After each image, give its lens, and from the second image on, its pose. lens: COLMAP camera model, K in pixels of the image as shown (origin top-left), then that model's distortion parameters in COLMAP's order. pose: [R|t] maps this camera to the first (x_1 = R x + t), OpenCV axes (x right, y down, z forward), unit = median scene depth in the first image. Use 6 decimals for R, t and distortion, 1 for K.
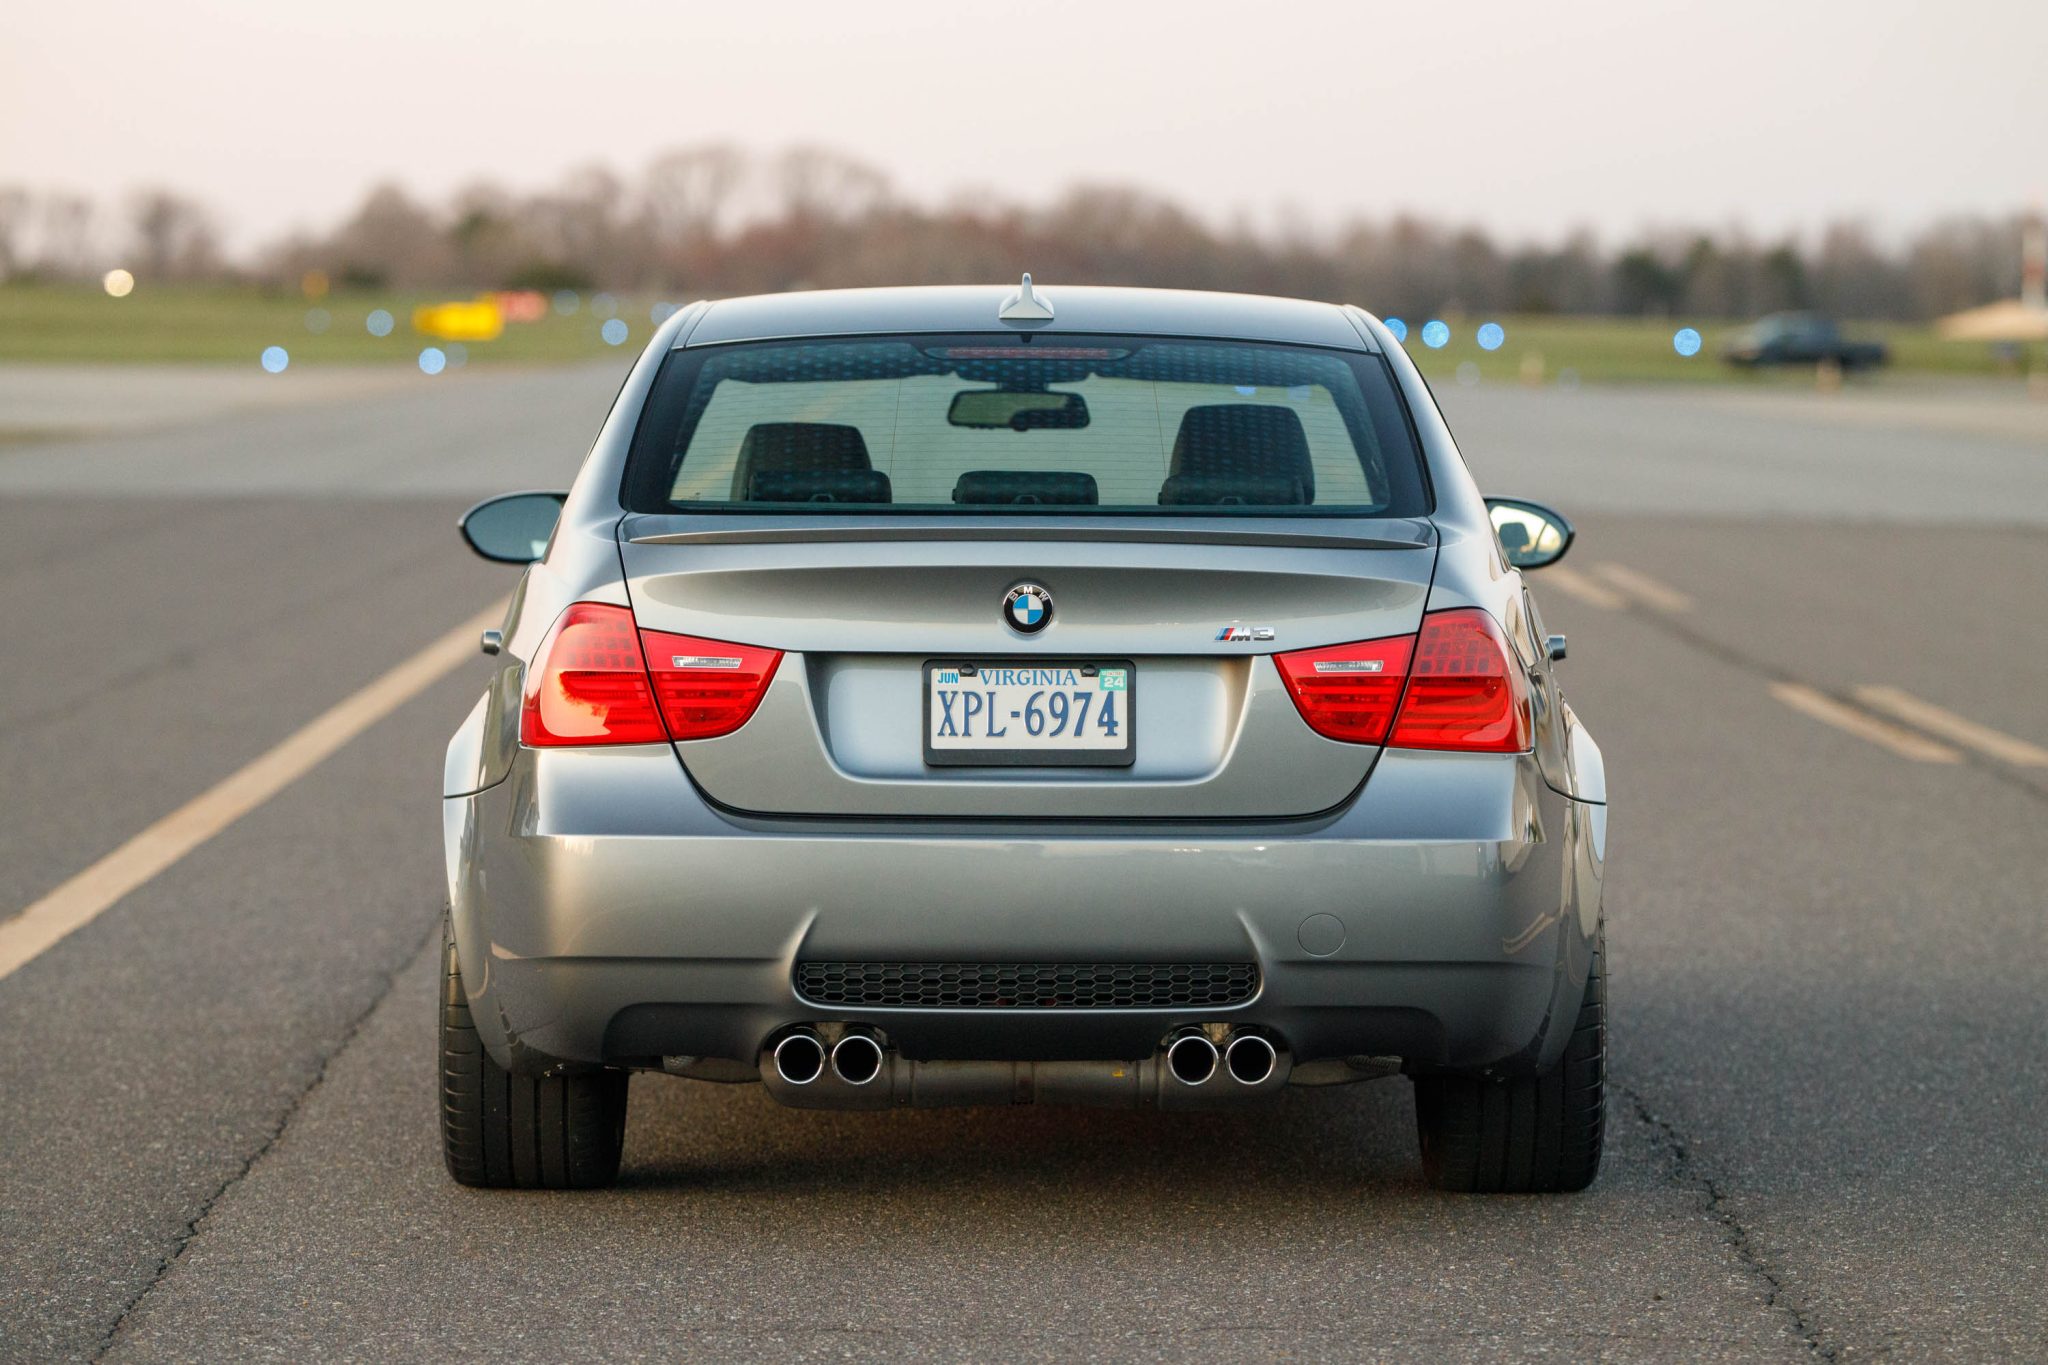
lens RADIAL K [[7723.5, 0, 1024.7], [0, 7723.5, 680.5], [0, 0, 1]] dist [0.270037, 0.000000]
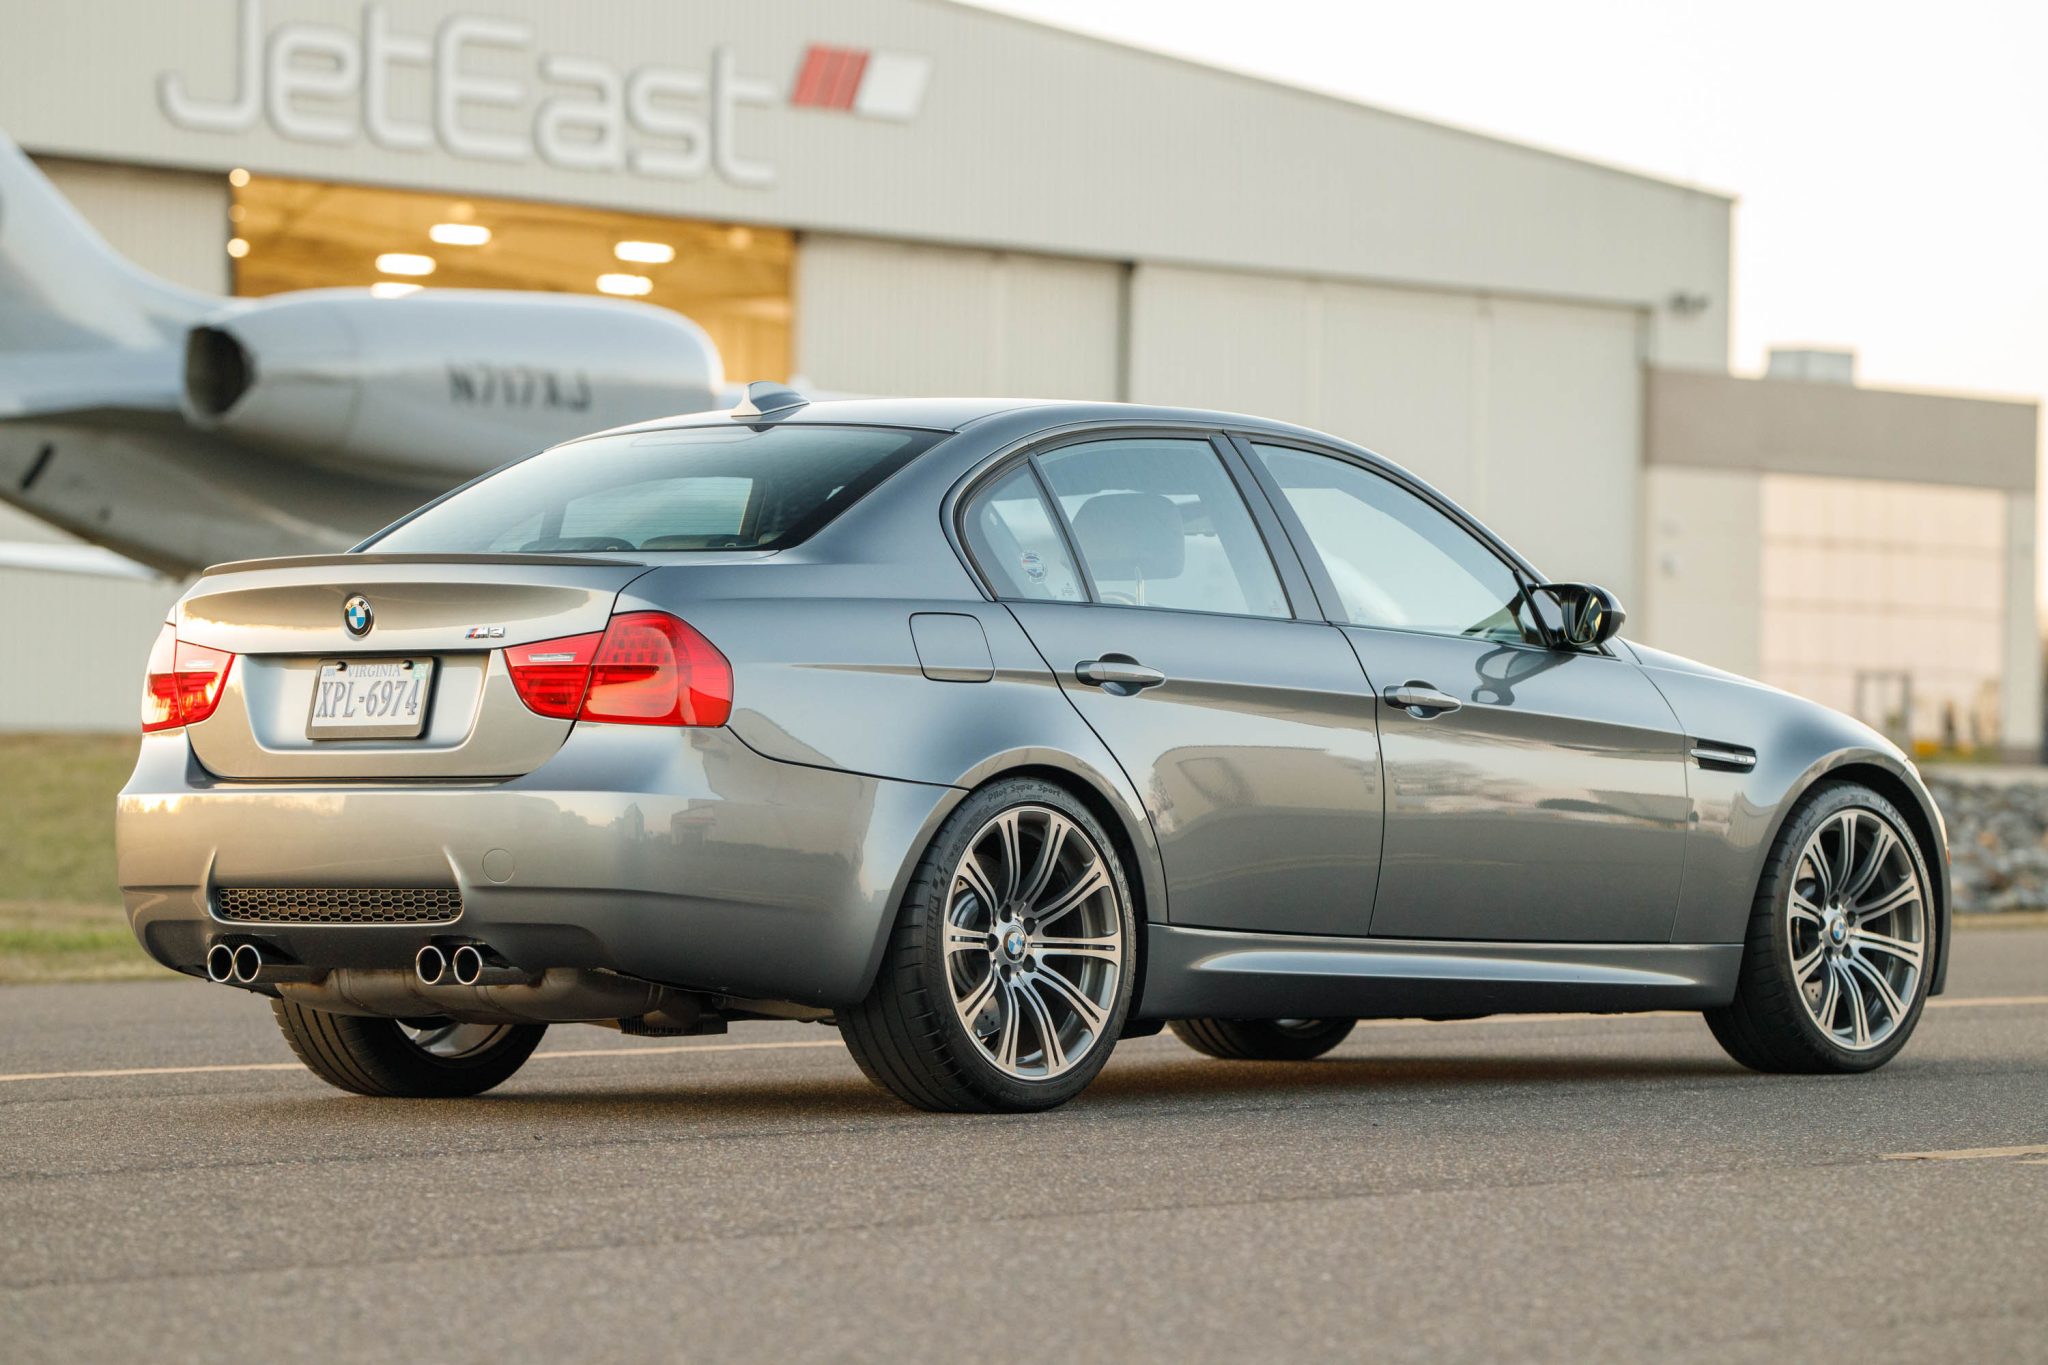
lens RADIAL K [[7723.5, 0, 1025.8], [0, 7723.5, 688.4], [0, 0, 1]] dist [0.270037, 0.000000]
pose [[0.757096, -0.017711, -0.653063, 0.929554], [-0.025028, 0.998112, -0.056084, 0.072515], [0.652824, 0.058806, 0.755224, 0.093126]]
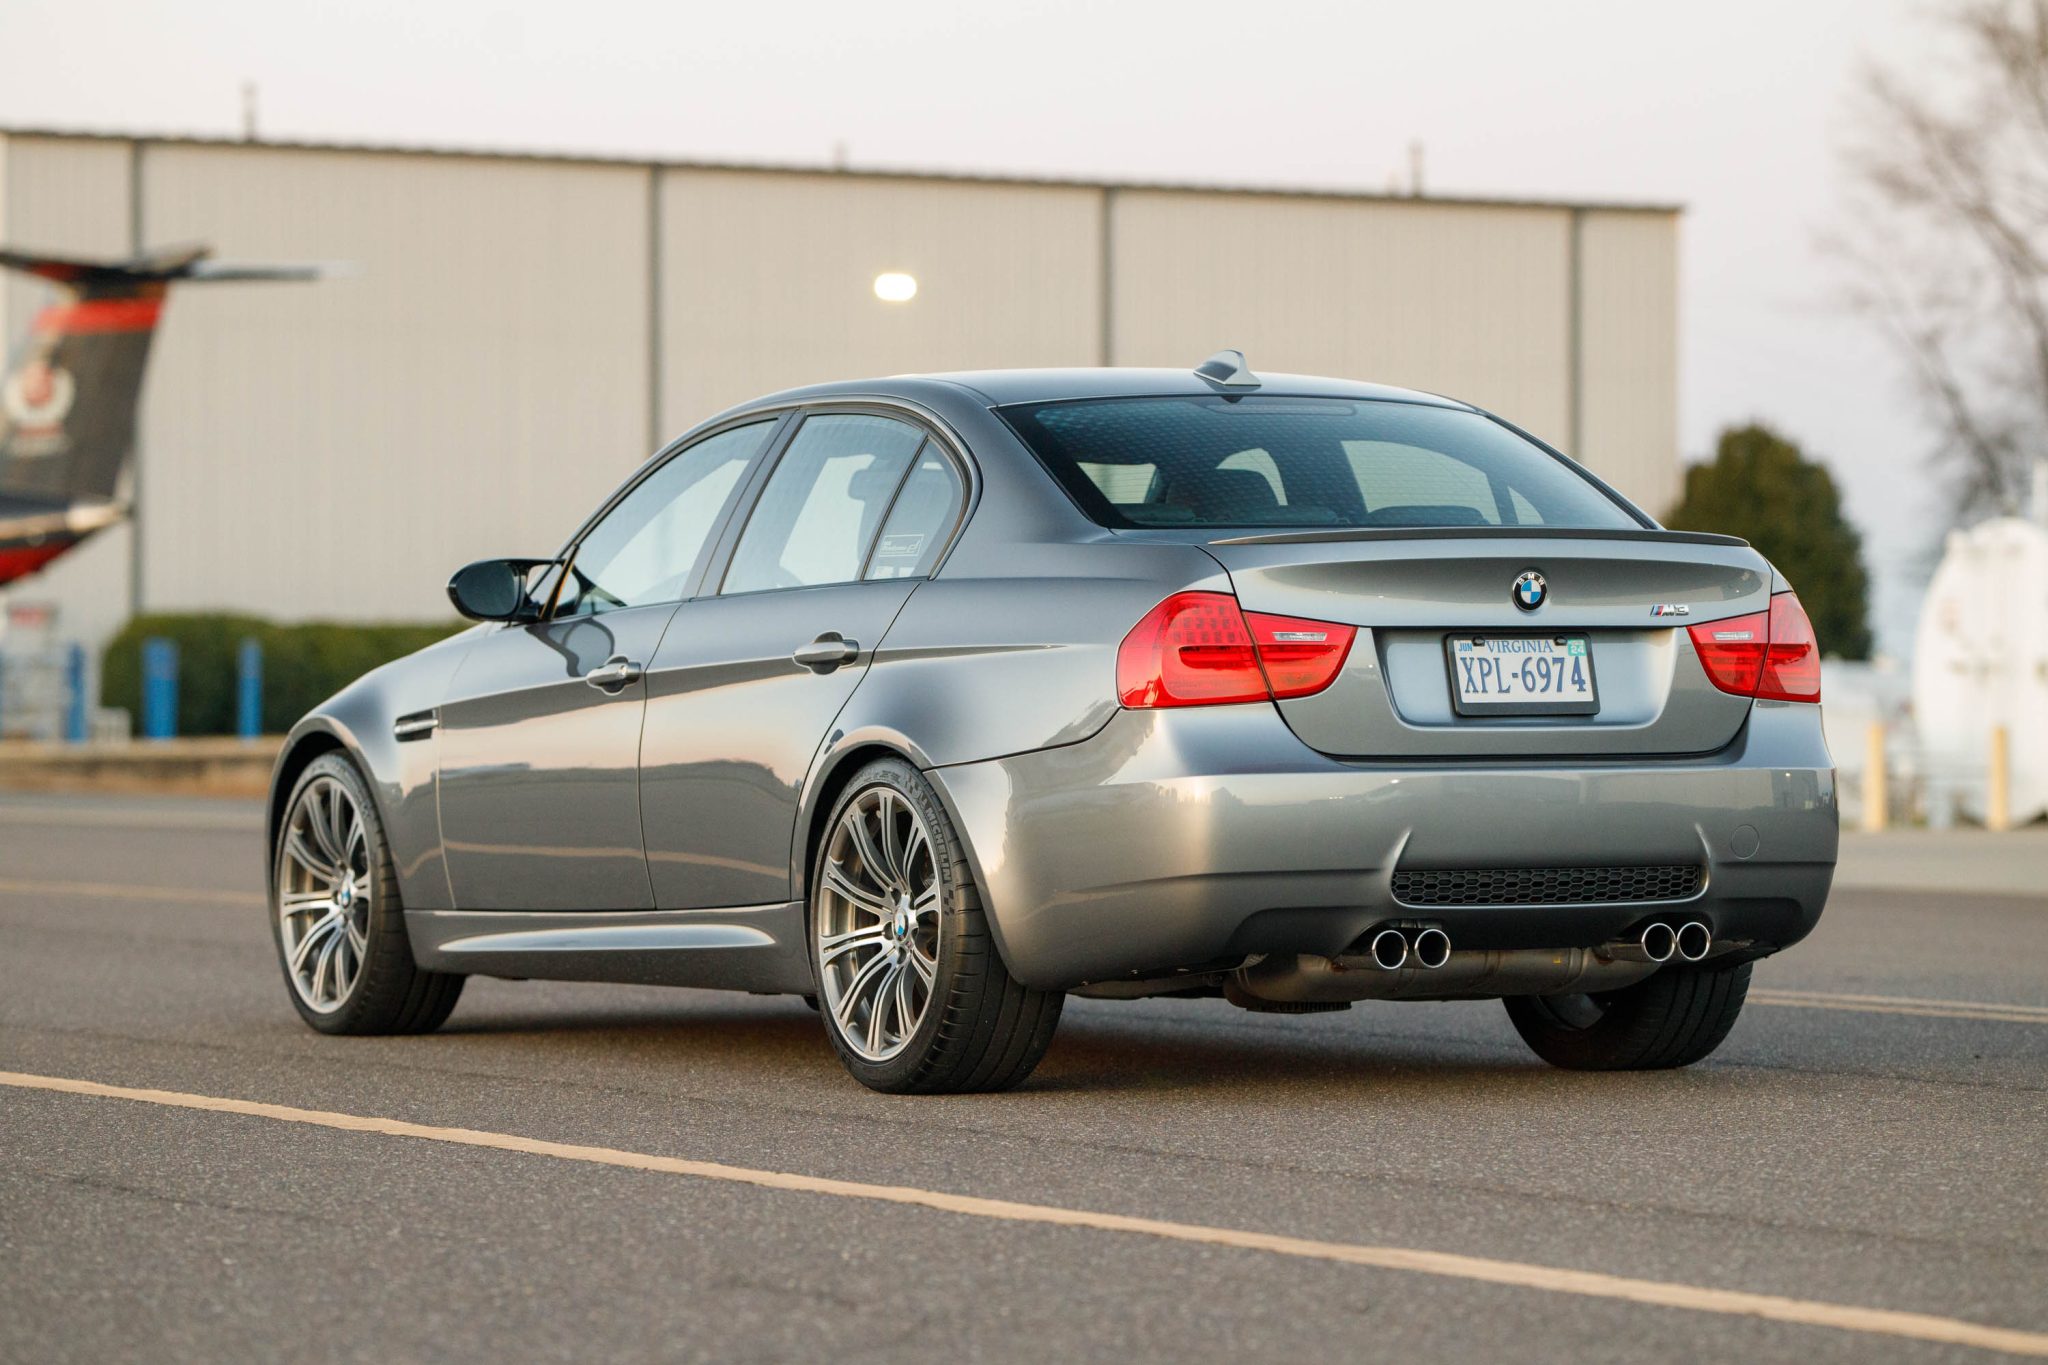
lens RADIAL K [[7723.5, 0, 1020.8], [0, 7723.5, 675.2], [0, 0, 1]] dist [0.270037, 0.000000]
pose [[0.887104, -0.010304, 0.461454, -0.659673], [0.032409, 0.998674, -0.040005, 0.052575], [-0.460430, 0.050444, 0.886262, -0.089241]]
